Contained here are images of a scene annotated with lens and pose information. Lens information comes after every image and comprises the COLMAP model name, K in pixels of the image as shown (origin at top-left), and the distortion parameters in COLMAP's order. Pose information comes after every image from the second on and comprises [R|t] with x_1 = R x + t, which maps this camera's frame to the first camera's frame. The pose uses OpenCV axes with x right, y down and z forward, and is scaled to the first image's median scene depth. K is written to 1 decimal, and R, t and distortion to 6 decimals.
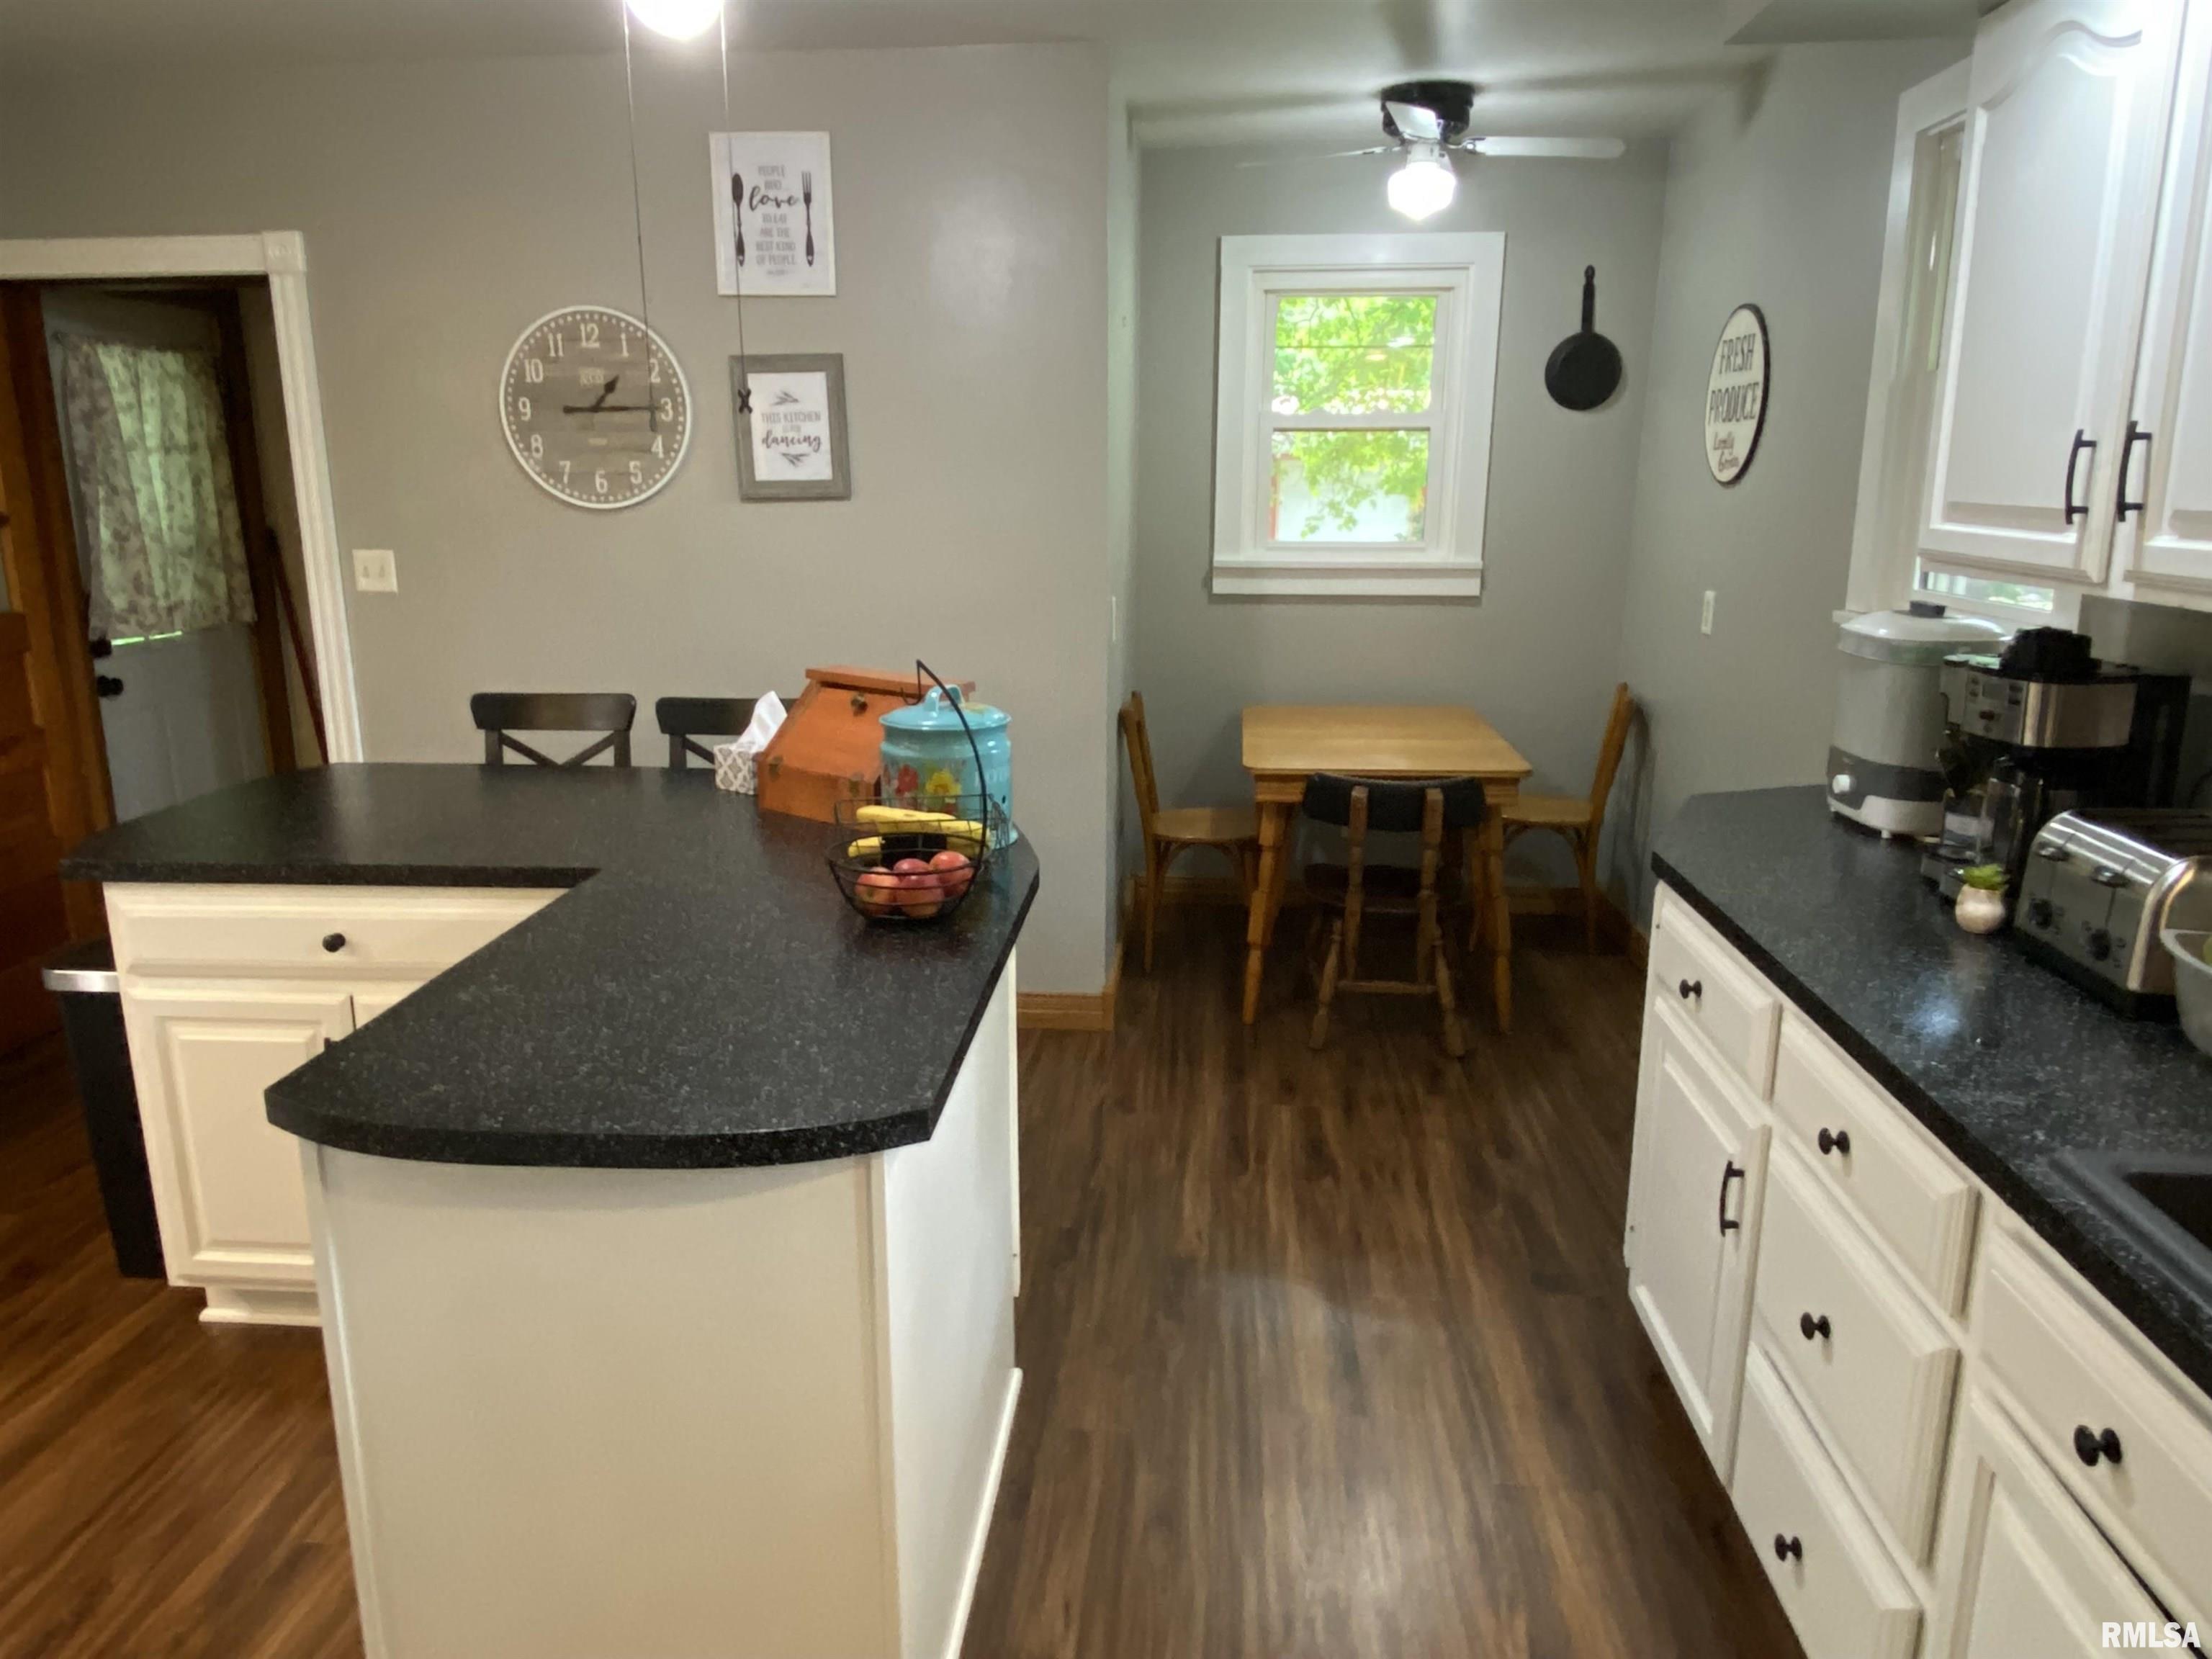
lens RADIAL K [[1519.4, 0, 1111.0], [0, 1519.4, 832.8], [0, 0, 1]] dist [0.045877, -0.046777]
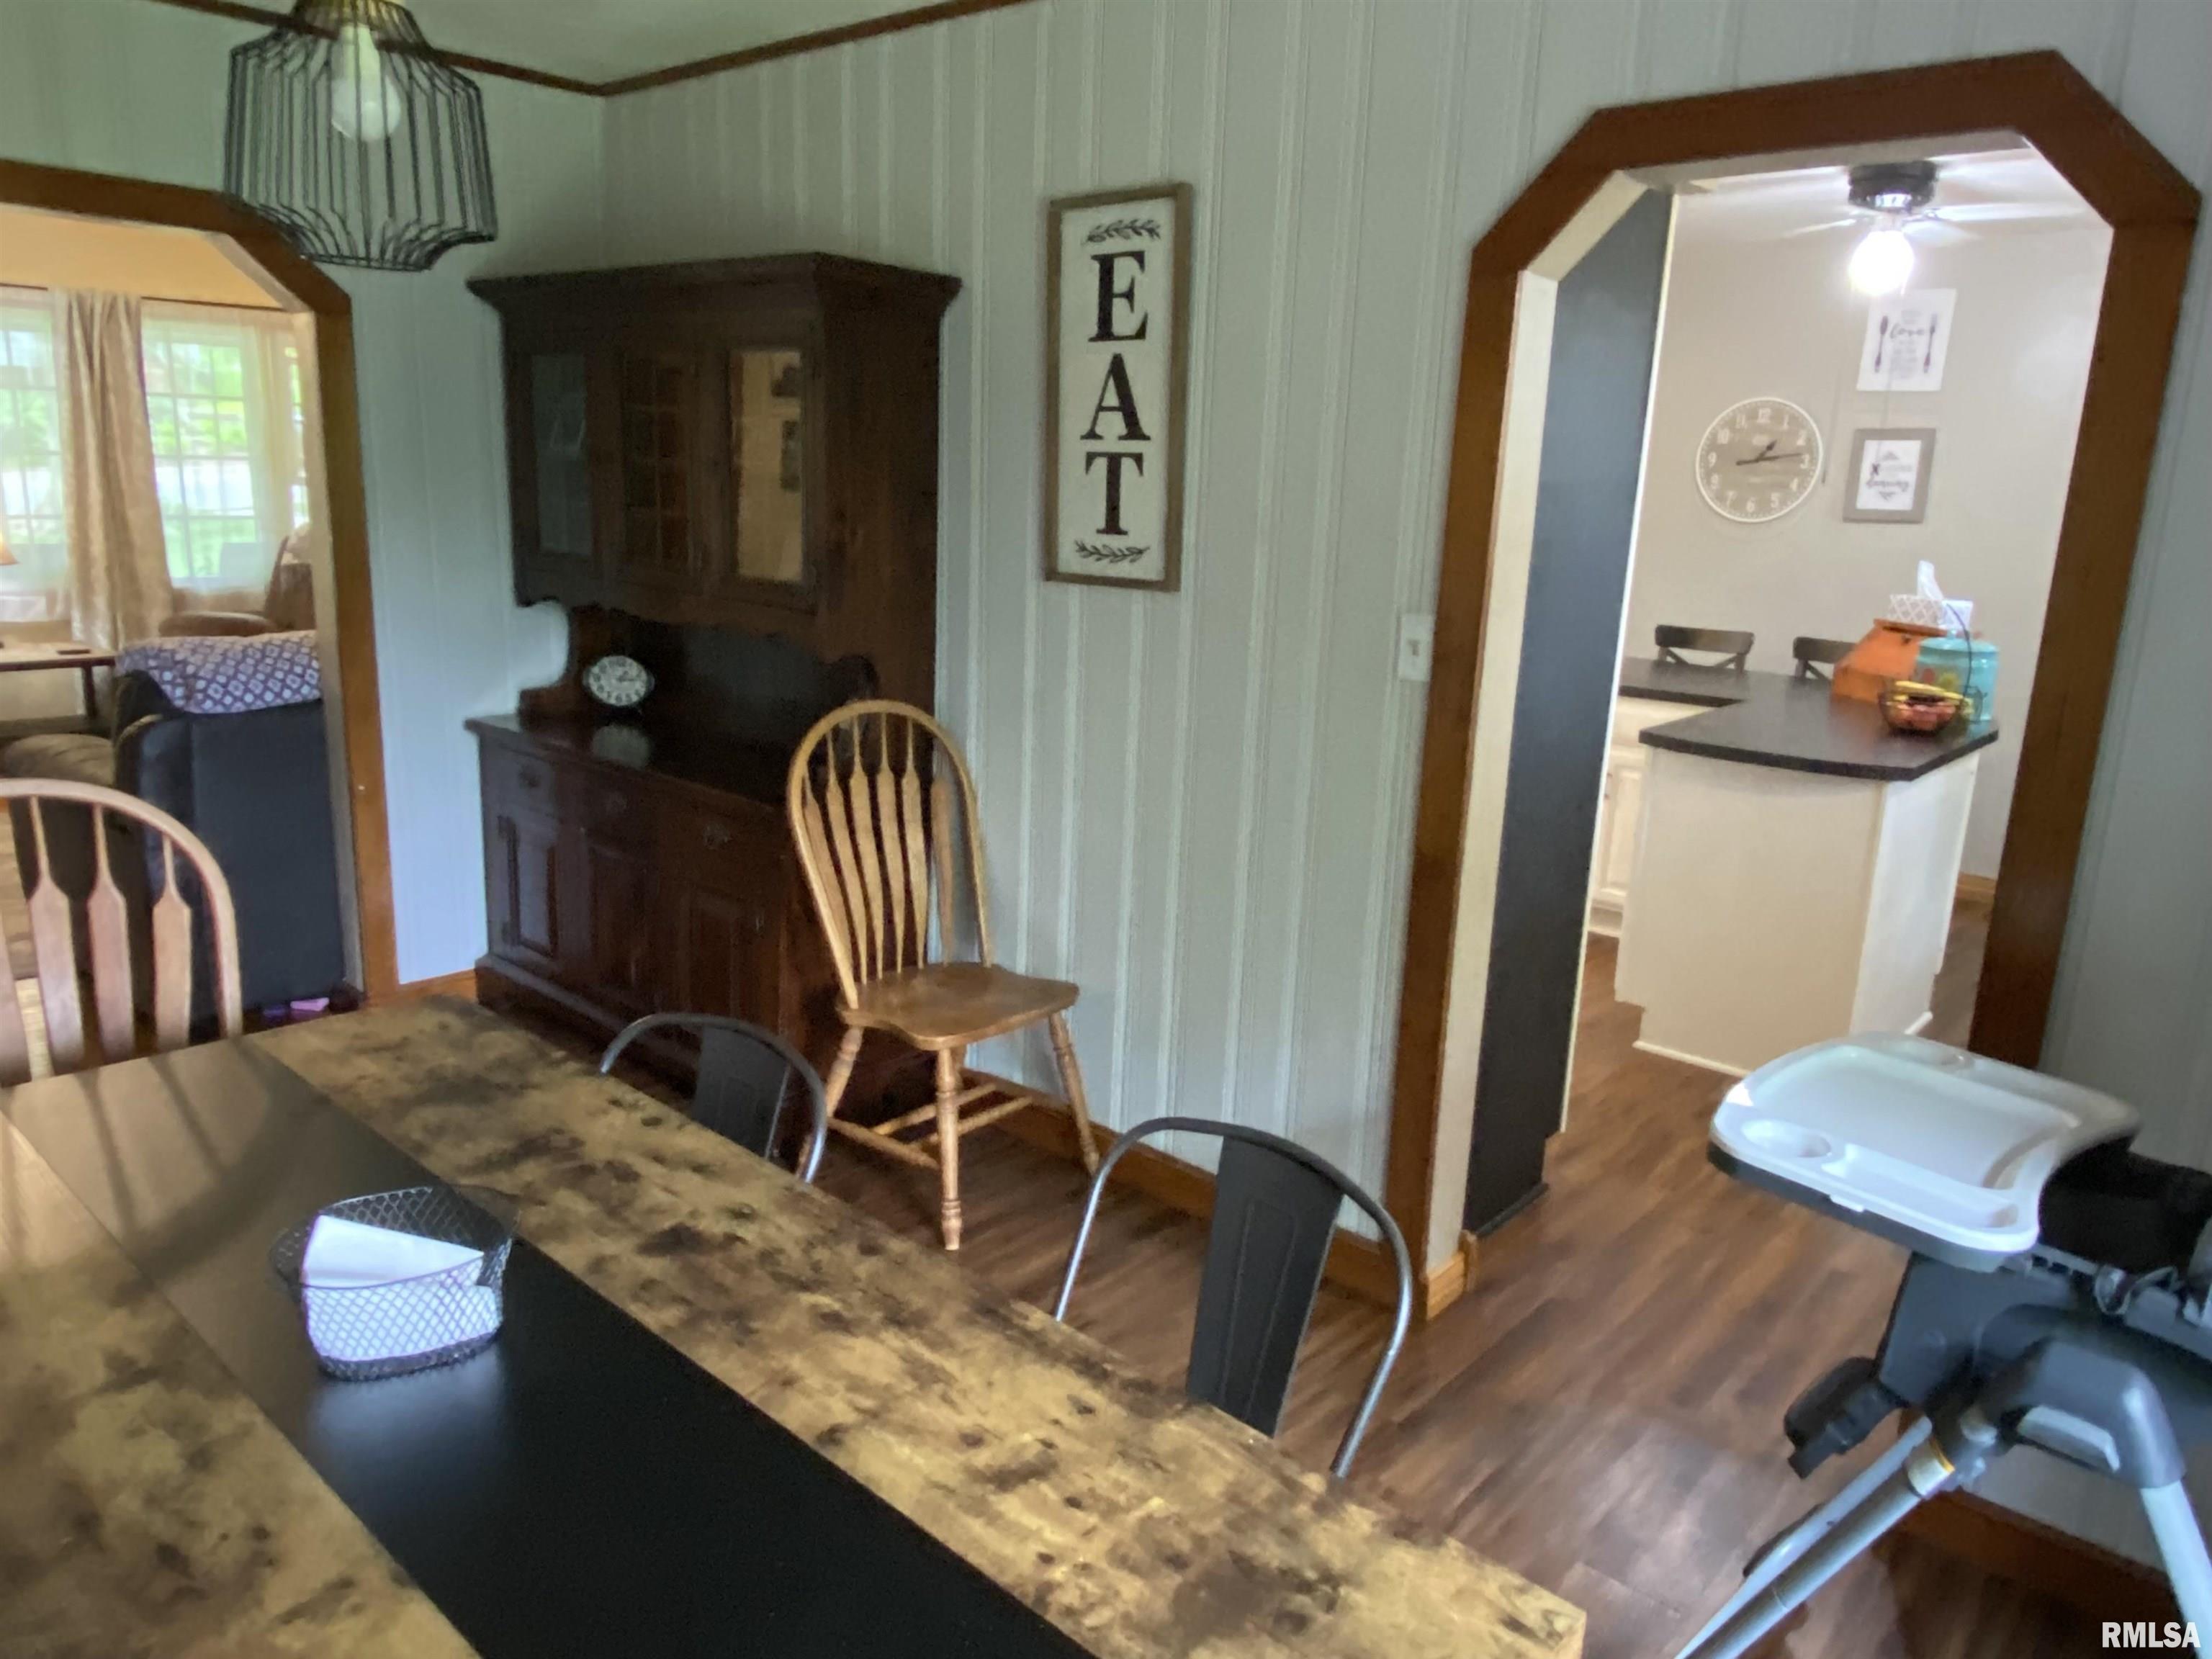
lens RADIAL K [[1519.4, 0, 1111.0], [0, 1519.4, 832.8], [0, 0, 1]] dist [0.045877, -0.046777]
pose [[0.802298, 0.172430, -0.571477, 0.108797], [-0.177900, 0.982934, 0.046823, 0.158057], [0.569797, 0.064100, 0.819281, -0.701498]]
